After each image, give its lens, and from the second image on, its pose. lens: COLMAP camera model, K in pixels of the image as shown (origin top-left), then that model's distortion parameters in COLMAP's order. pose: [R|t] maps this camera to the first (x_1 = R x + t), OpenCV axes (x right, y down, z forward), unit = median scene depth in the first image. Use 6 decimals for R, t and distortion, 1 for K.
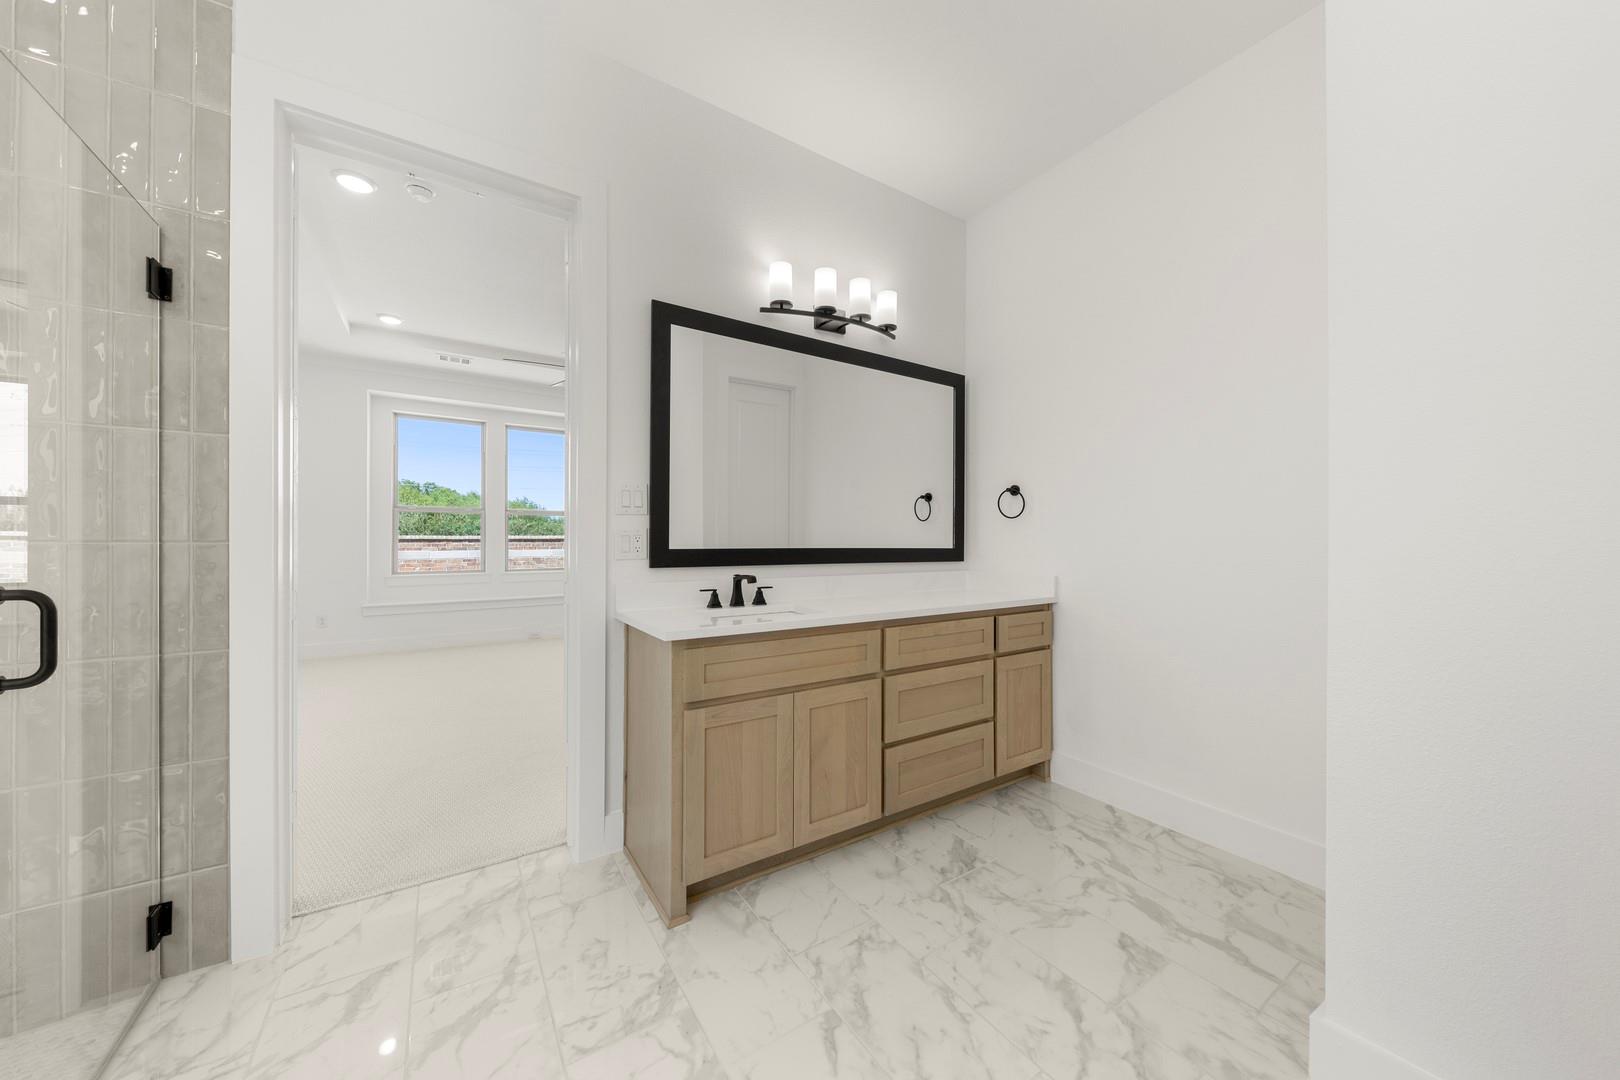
lens RADIAL K [[558.5, 0, 811.3], [0, 558.5, 534.6], [0, 0, 1]] dist [0.001695, -0.000200]
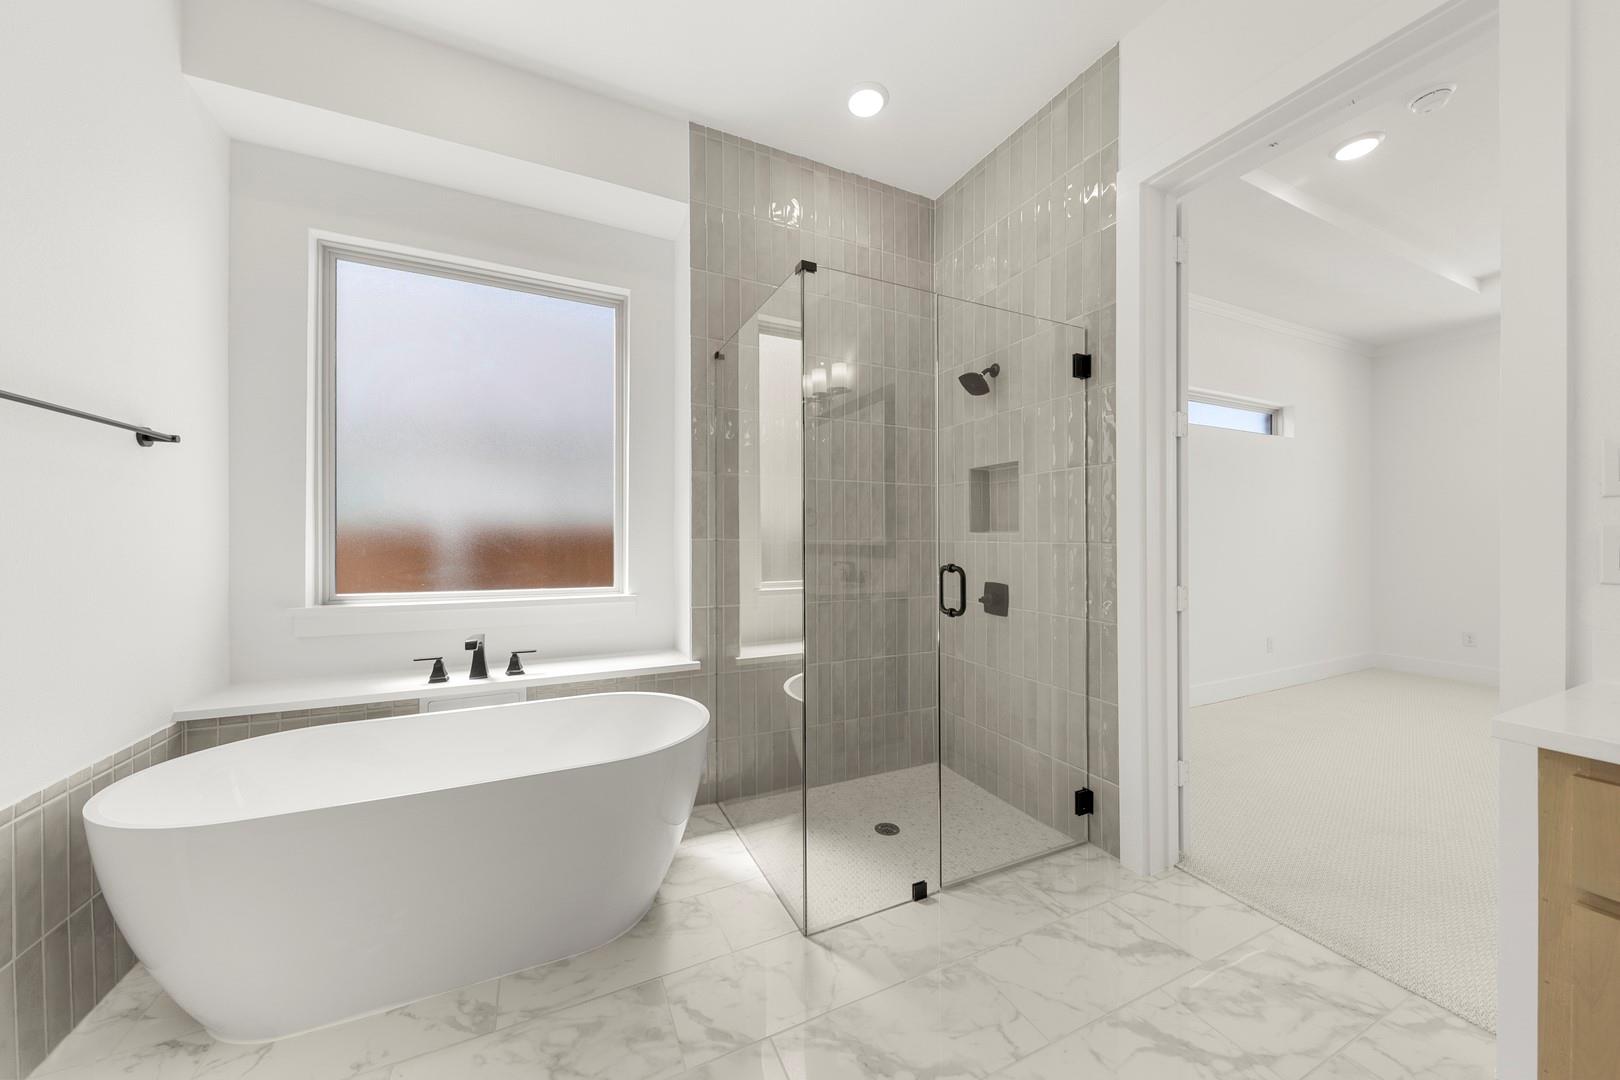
lens RADIAL K [[558.5, 0, 814.7], [0, 558.5, 540.0], [0, 0, 1]] dist [0.001695, -0.000200]
pose [[-0.123917, -0.000312, -0.992293, 0.371039], [0.002900, 0.999996, -0.000677, 0.004829], [0.992288, -0.002961, -0.123915, 0.464748]]
